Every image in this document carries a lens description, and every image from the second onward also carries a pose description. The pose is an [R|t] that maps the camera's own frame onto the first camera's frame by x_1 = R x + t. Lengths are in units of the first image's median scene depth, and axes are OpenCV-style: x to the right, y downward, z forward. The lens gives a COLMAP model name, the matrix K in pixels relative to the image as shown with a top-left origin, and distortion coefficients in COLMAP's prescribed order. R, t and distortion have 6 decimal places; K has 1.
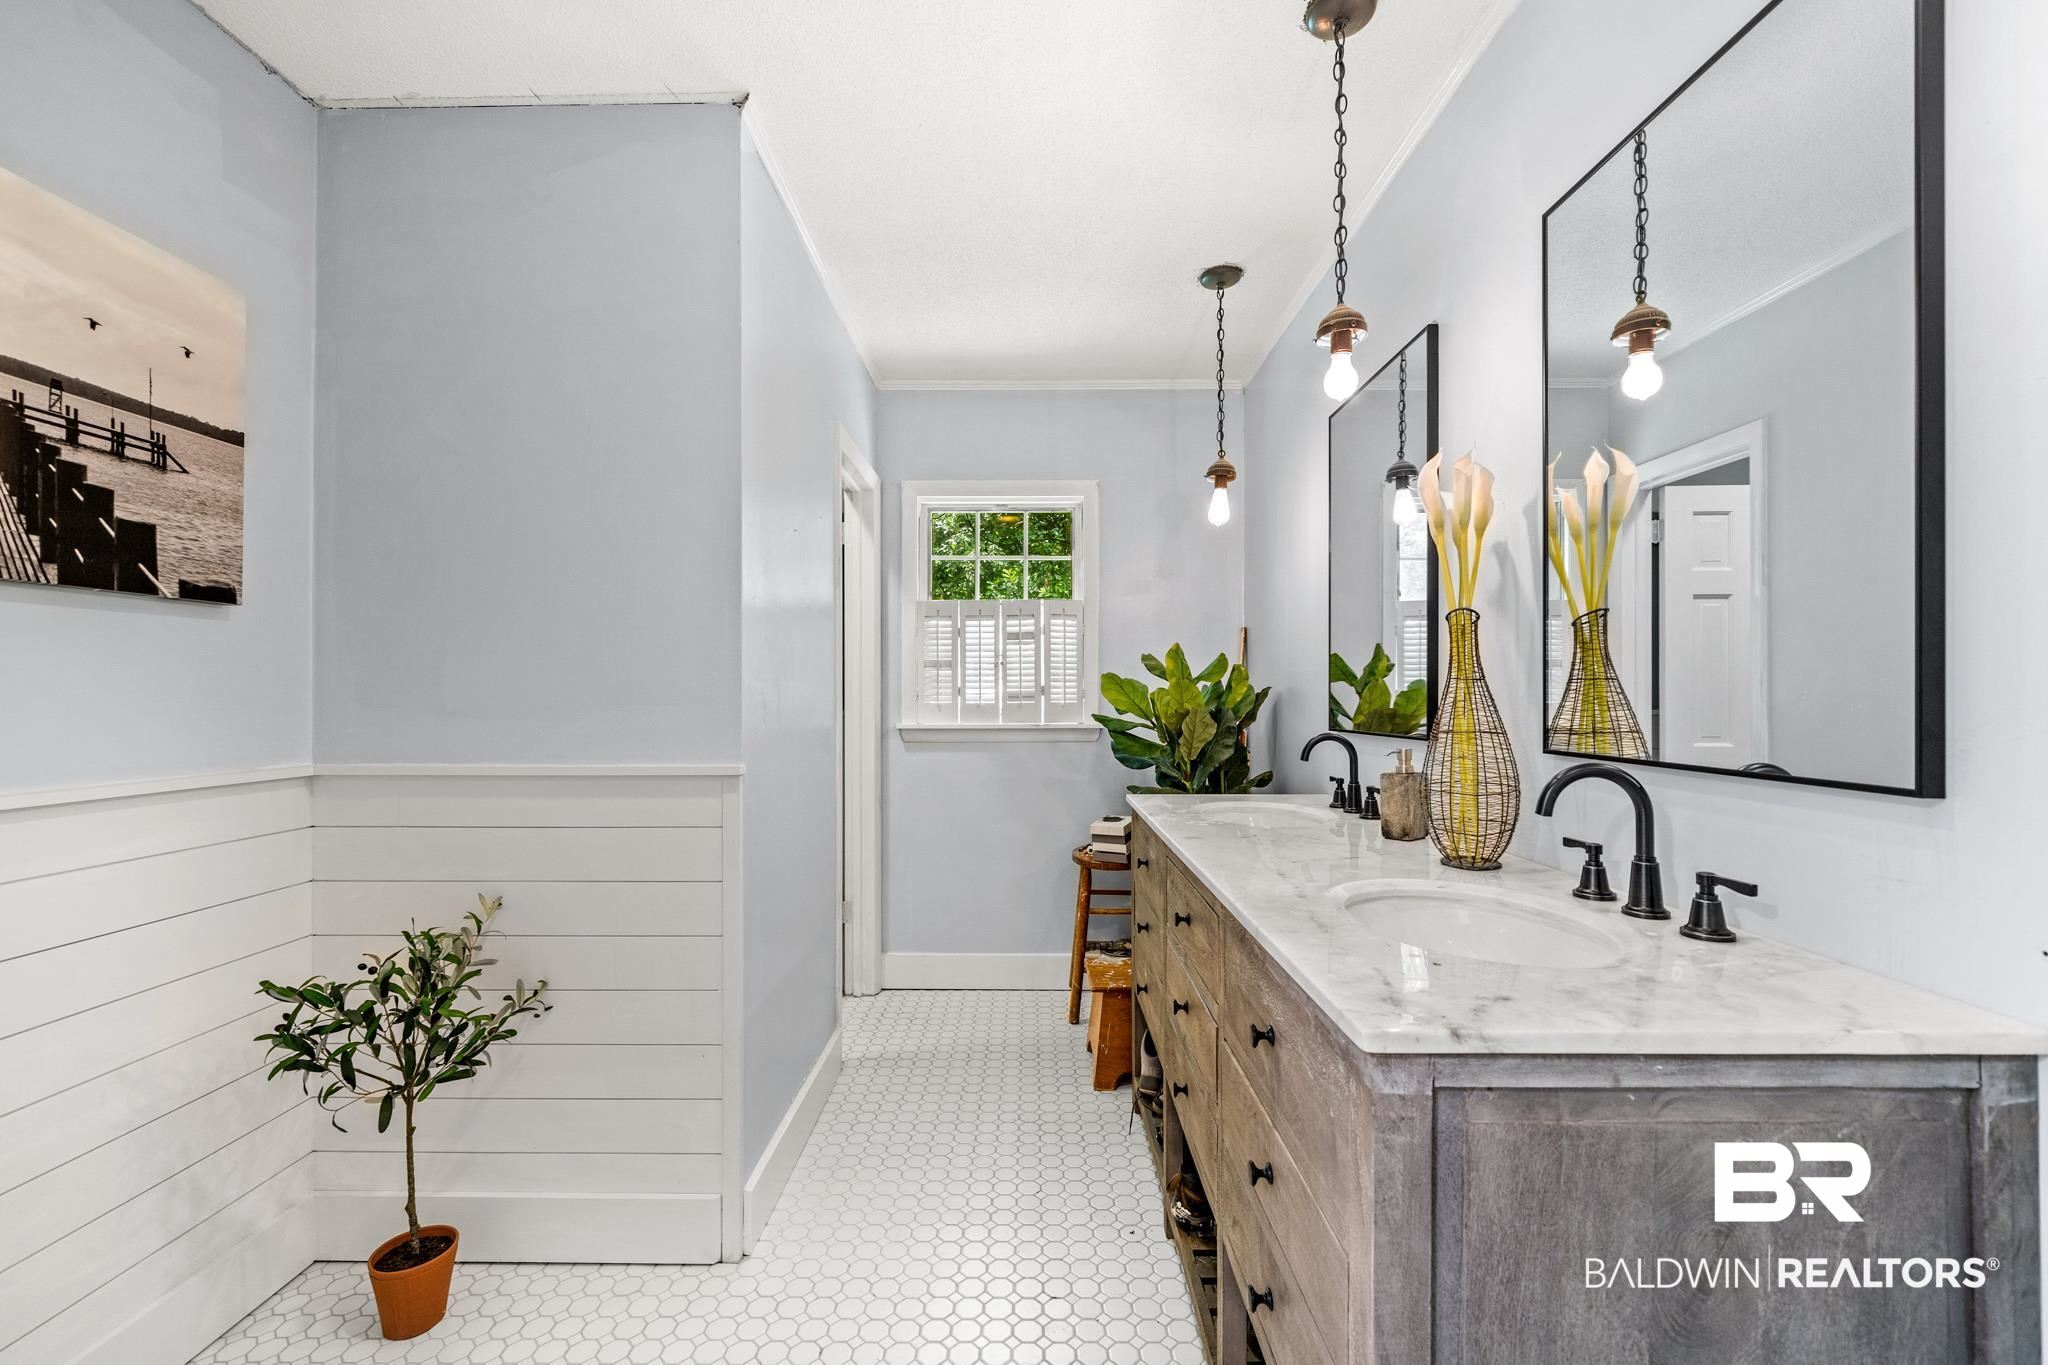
lens RADIAL K [[845.3, 0, 1022.3], [0, 845.3, 694.8], [0, 0, 1]] dist [-0.001242, 0.000032]
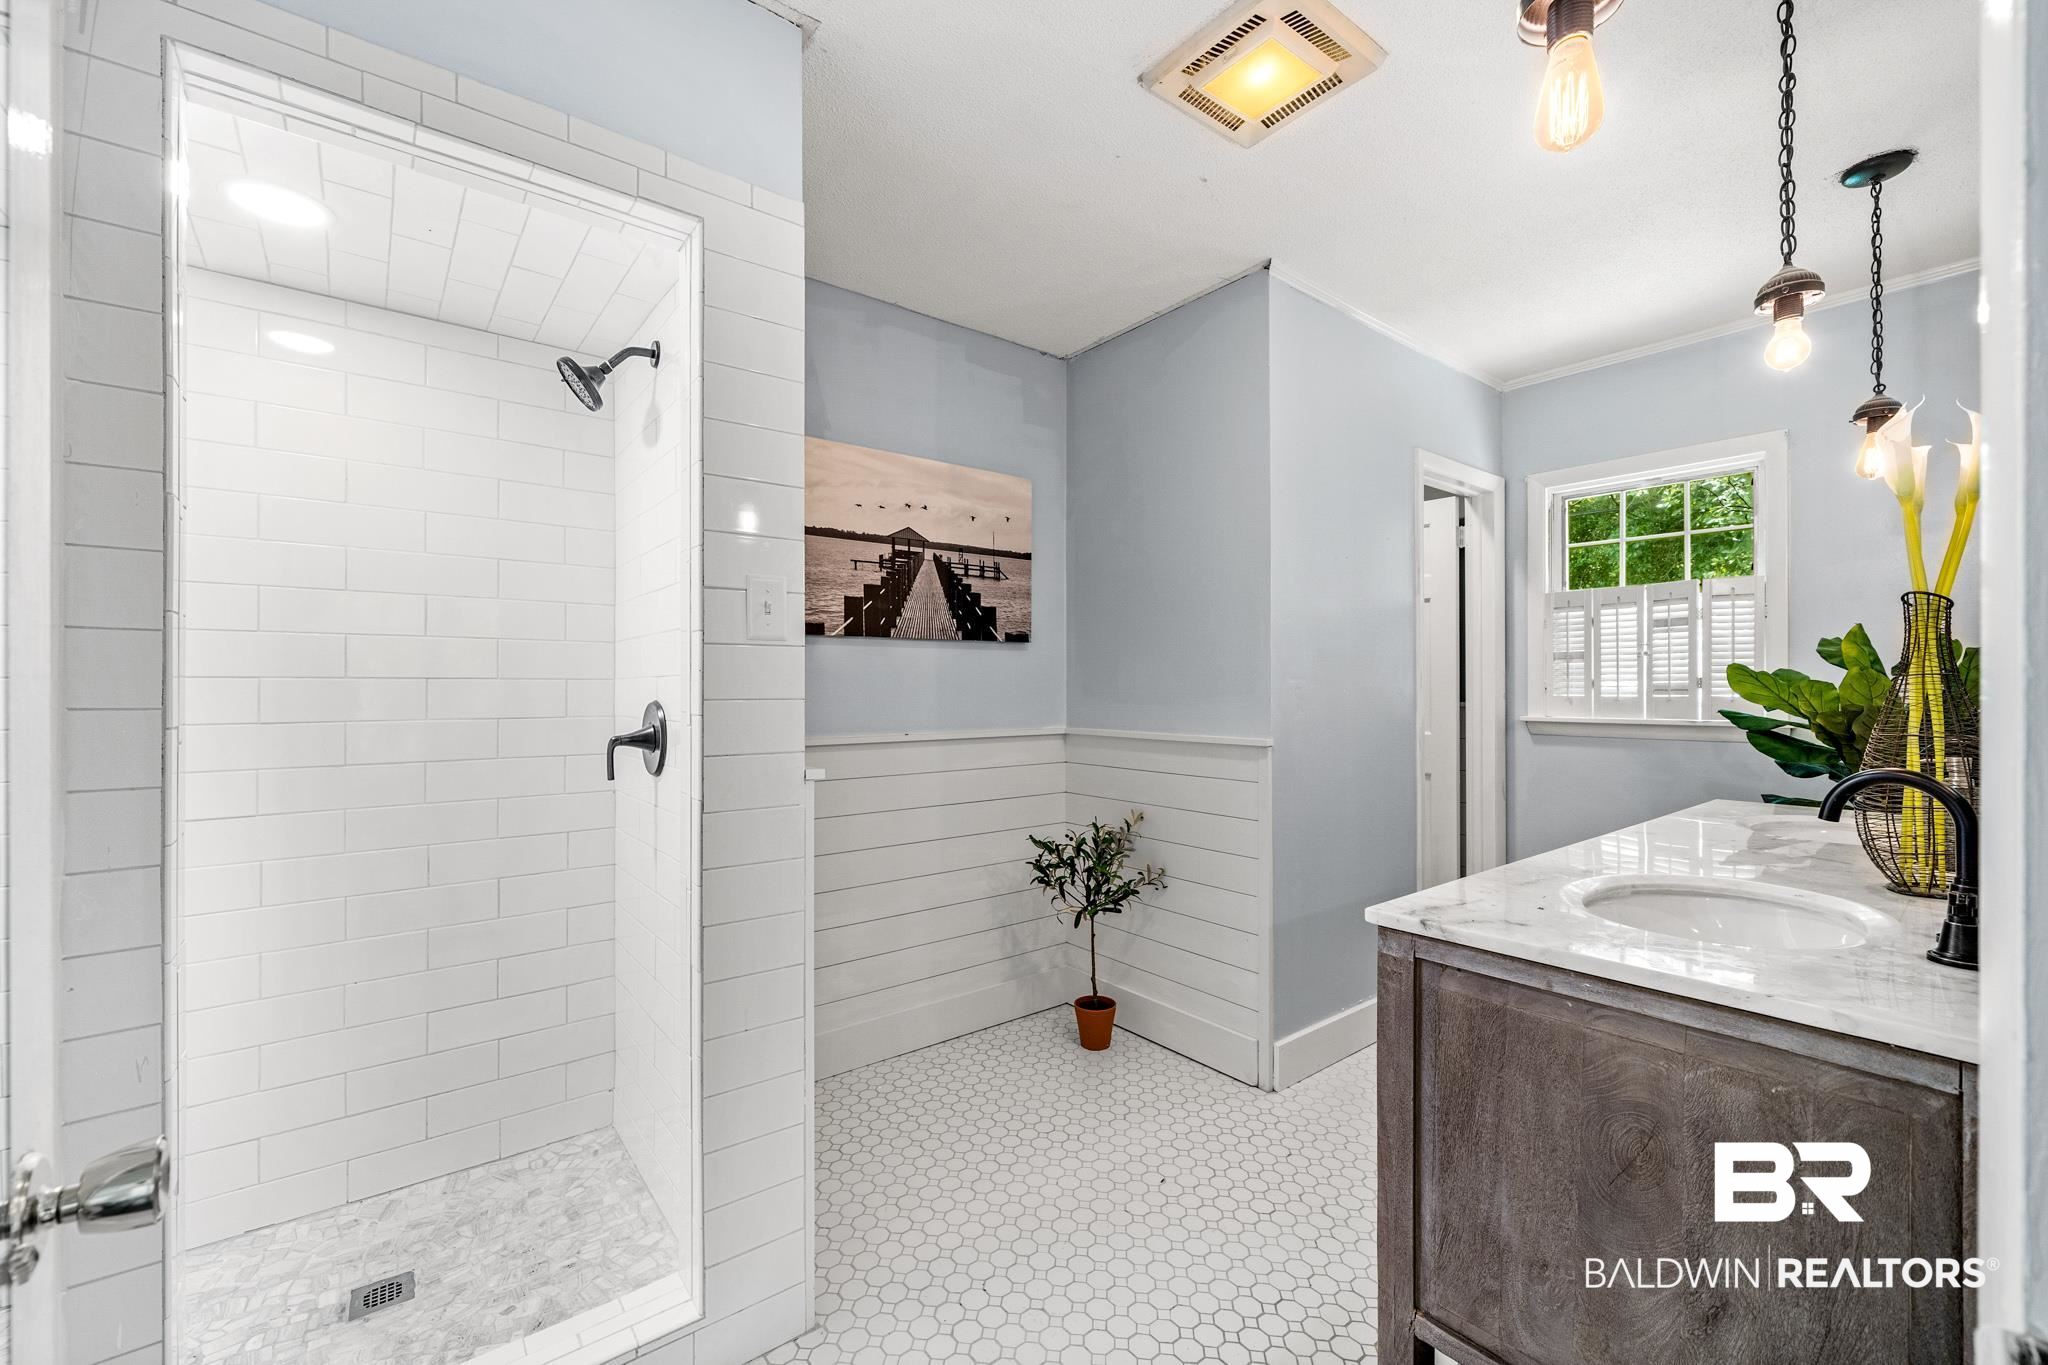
lens RADIAL K [[845.3, 0, 1022.3], [0, 845.3, 694.8], [0, 0, 1]] dist [-0.001242, 0.000032]
pose [[0.625082, 0.006857, -0.780529, 0.563889], [0.002423, 0.999940, 0.010725, -0.007670], [0.780556, -0.008595, 0.625027, -0.218816]]
